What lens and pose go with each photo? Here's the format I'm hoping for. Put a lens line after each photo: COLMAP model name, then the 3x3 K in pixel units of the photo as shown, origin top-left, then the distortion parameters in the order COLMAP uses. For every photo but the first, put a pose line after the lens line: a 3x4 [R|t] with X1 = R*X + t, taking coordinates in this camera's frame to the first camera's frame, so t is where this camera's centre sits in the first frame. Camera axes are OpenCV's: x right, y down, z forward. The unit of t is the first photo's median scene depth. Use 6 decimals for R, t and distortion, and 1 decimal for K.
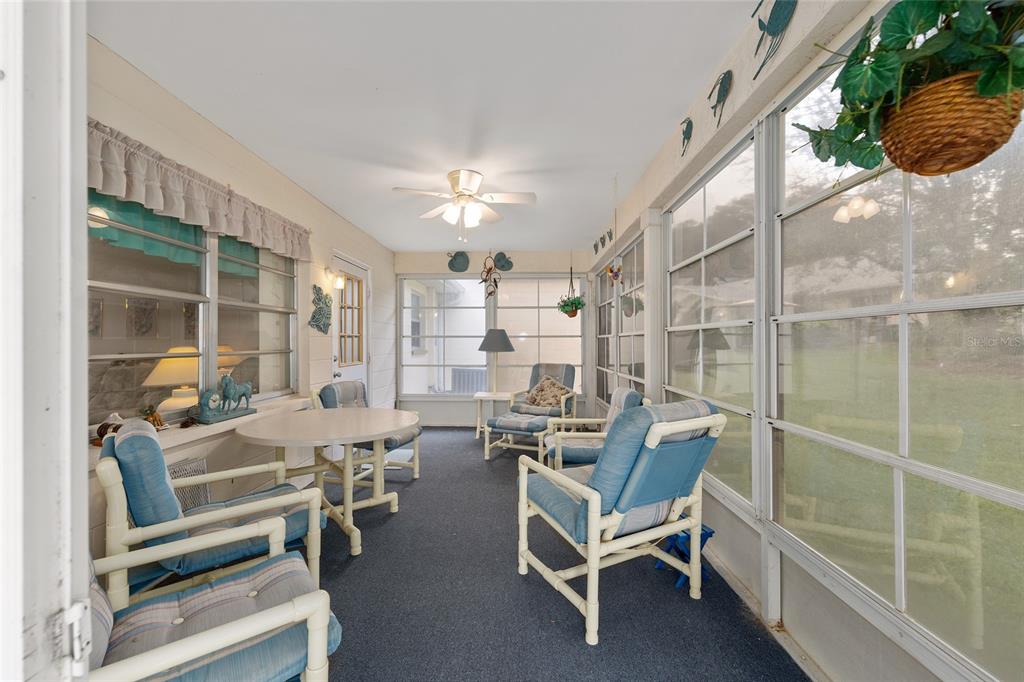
lens RADIAL K [[411.4, 0, 512.5], [0, 411.4, 341.9], [0, 0, 1]] dist [-0.005119, 0.001456]
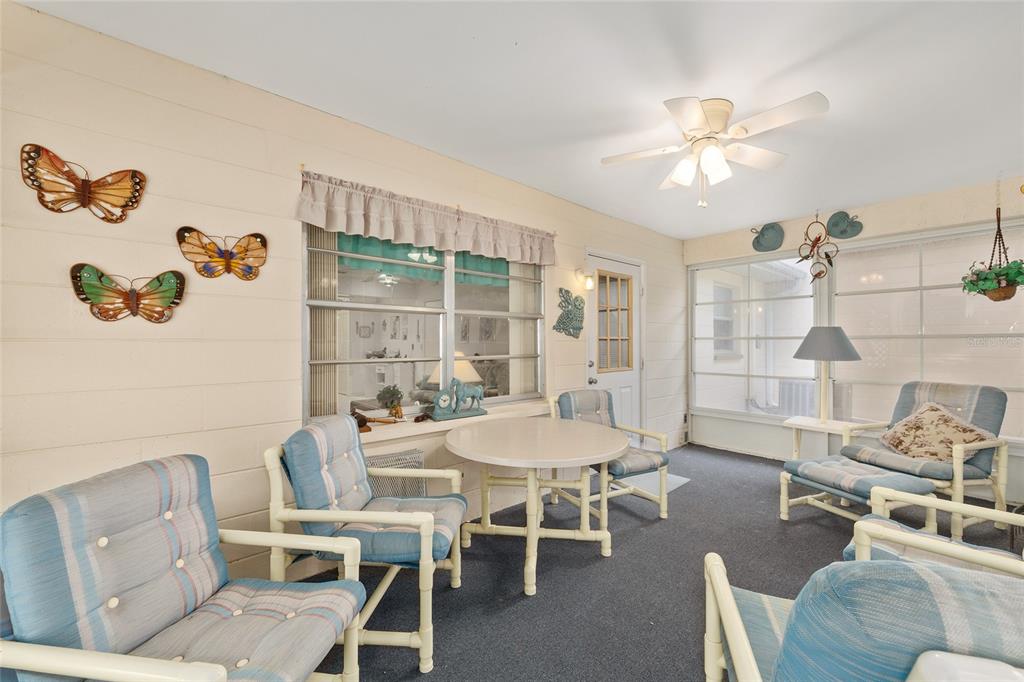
lens RADIAL K [[411.4, 0, 512.0], [0, 411.4, 342.5], [0, 0, 1]] dist [-0.005119, 0.001456]
pose [[0.684318, -0.001893, -0.729182, 0.149027], [0.003069, 0.999995, 0.000285, -0.010368], [0.729178, -0.002433, 0.684320, 0.245656]]
